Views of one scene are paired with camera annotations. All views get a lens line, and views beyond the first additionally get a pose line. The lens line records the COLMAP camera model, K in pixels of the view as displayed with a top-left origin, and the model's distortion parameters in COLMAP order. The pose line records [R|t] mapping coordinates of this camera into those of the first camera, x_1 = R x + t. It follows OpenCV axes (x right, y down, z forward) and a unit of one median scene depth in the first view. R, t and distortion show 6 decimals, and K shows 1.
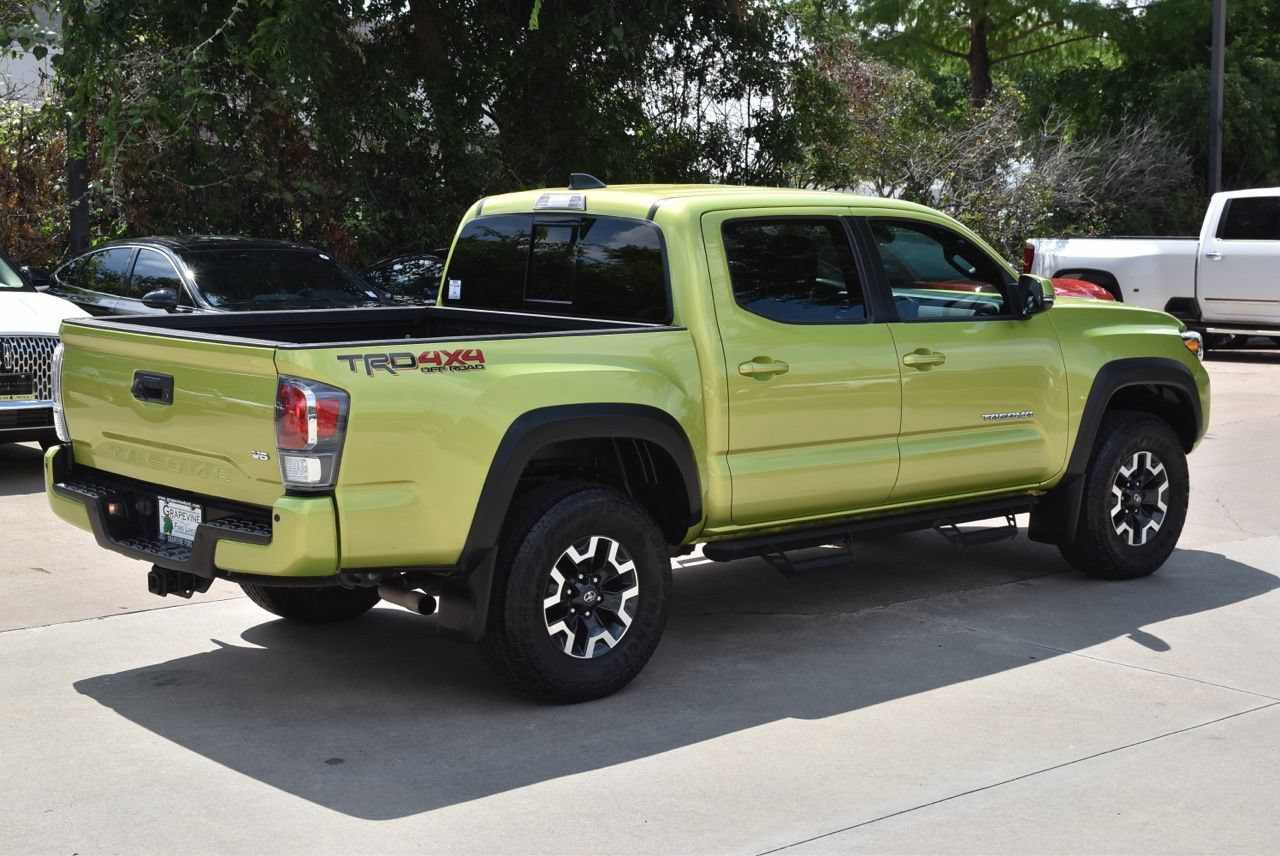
lens RADIAL K [[1916.7, 0, 681.2], [0, 1916.7, 422.5], [0, 0, 1]] dist [0.068046, 0.107273]
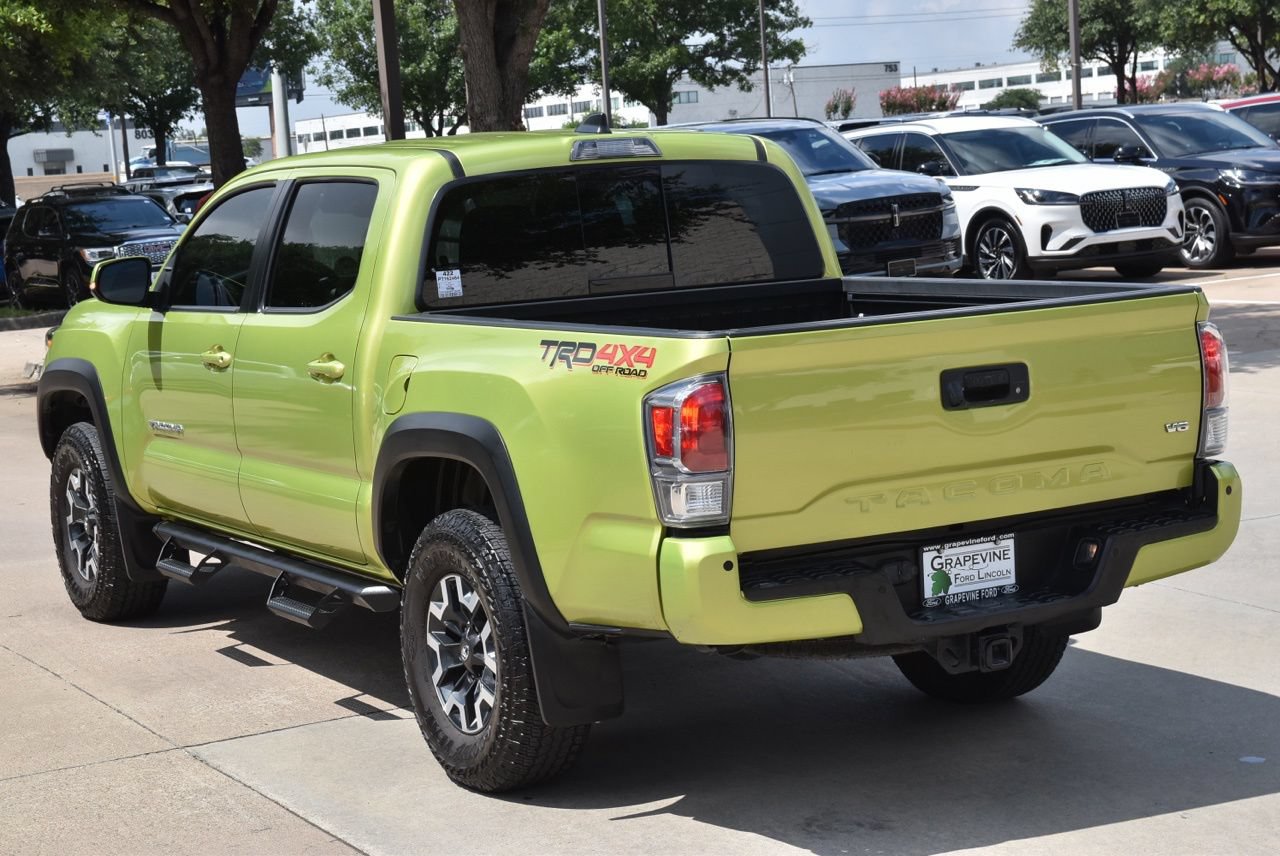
lens RADIAL K [[2318.5, 0, 640.0], [0, 2318.5, 428.0], [0, 0, 1]] dist [0.134563, 0.261374]
pose [[0.231603, -0.130905, 0.963963, -1.116288], [0.164632, 0.981886, 0.093785, -0.102903], [-0.958779, 0.136978, 0.248959, 0.880126]]
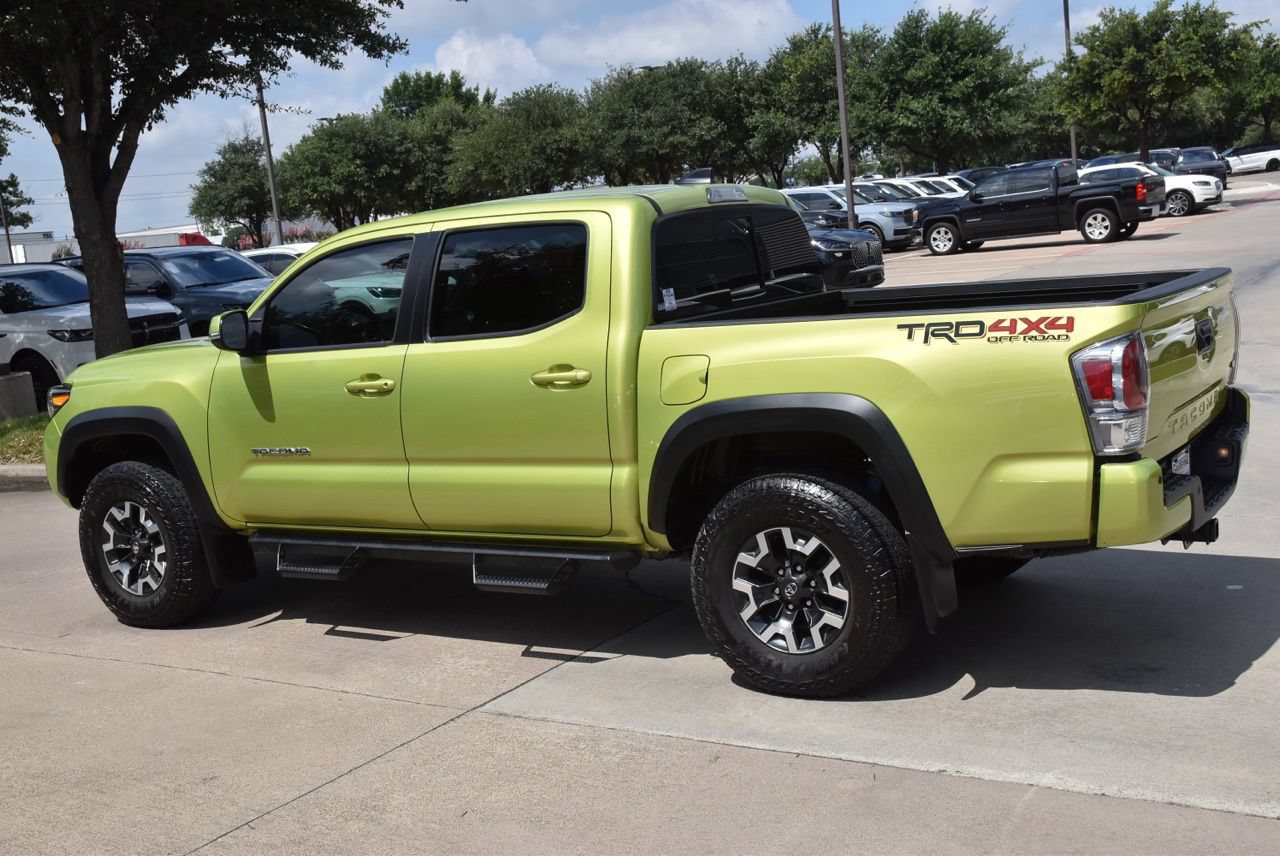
lens RADIAL K [[1429.7, 0, 608.7], [0, 1429.7, 432.0], [0, 0, 1]] dist [0.000650, 0.128113]
pose [[-0.231494, -0.118476, 0.965595, -0.893776], [0.196574, 0.966386, 0.165700, -0.148991], [-0.952769, 0.228169, -0.200424, 1.409791]]
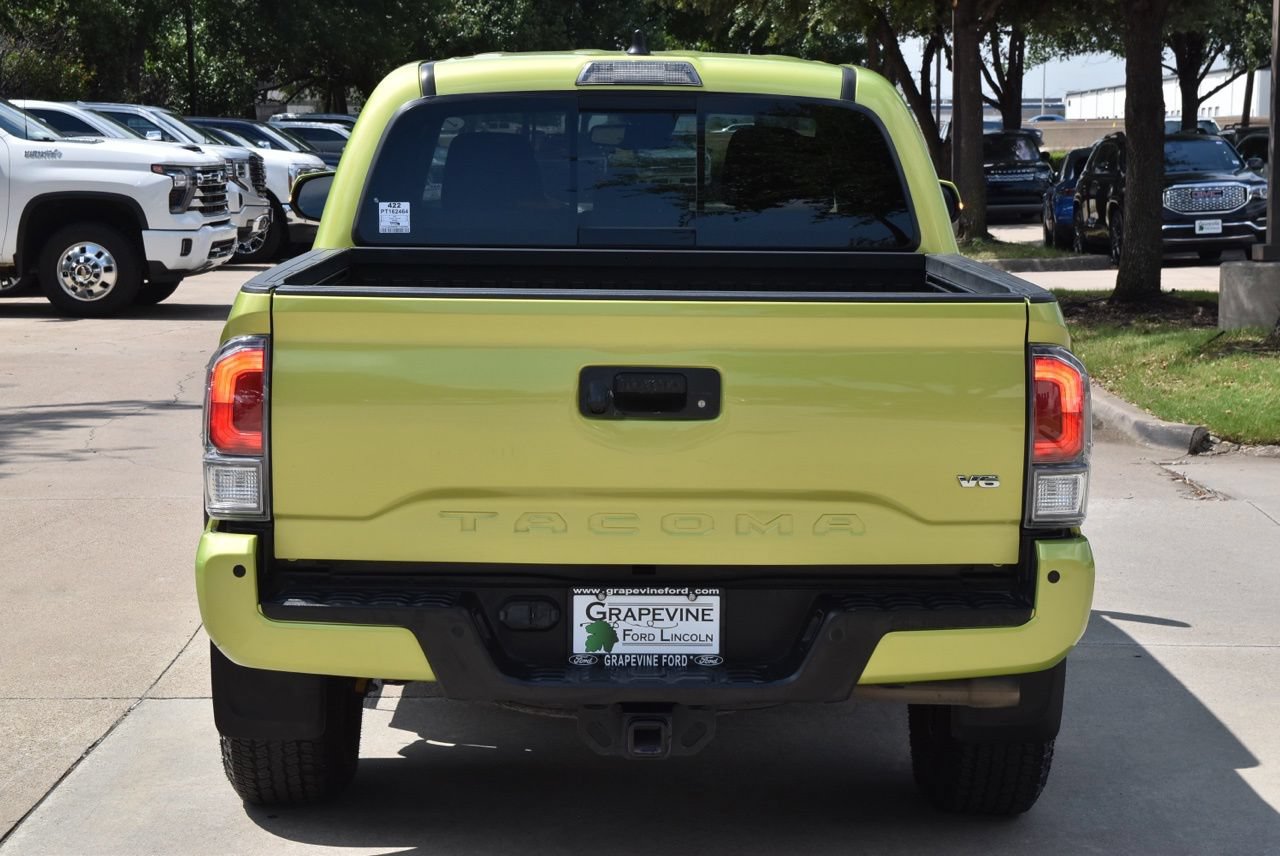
lens RADIAL K [[2476.6, 0, 642.0], [0, 2476.6, 451.3], [0, 0, 1]] dist [0.208587, 0.058519]
pose [[0.675760, -0.096674, 0.730754, -0.779990], [0.080667, 0.995107, 0.057050, -0.041140], [-0.732694, 0.020395, 0.680252, 0.494293]]
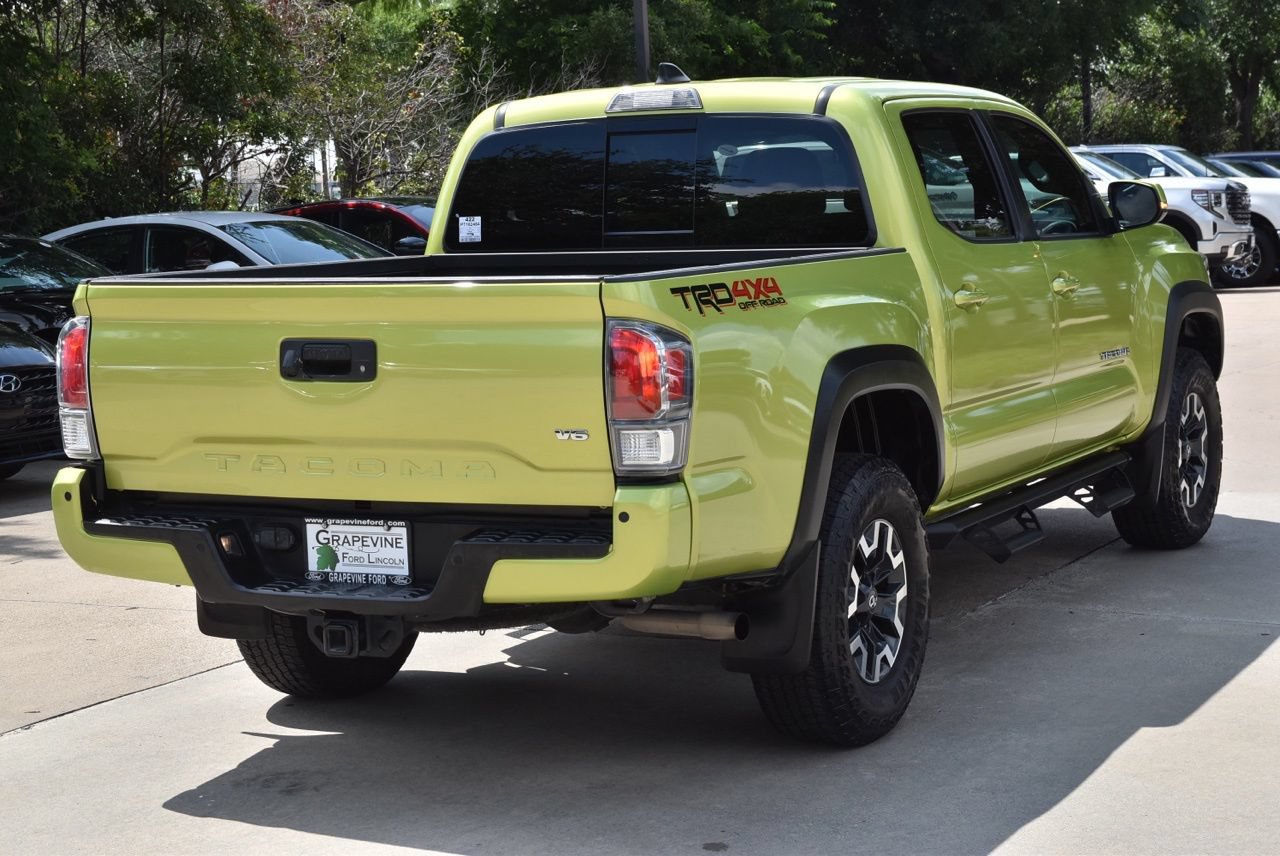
lens RADIAL K [[2318.5, 0, 640.0], [0, 2318.5, 428.0], [0, 0, 1]] dist [0.134563, 0.261374]
pose [[0.937598, -0.075240, 0.339483, -0.441145], [0.080190, 0.996779, -0.000556, 0.015587], [-0.338348, 0.027744, 0.940612, 0.164530]]
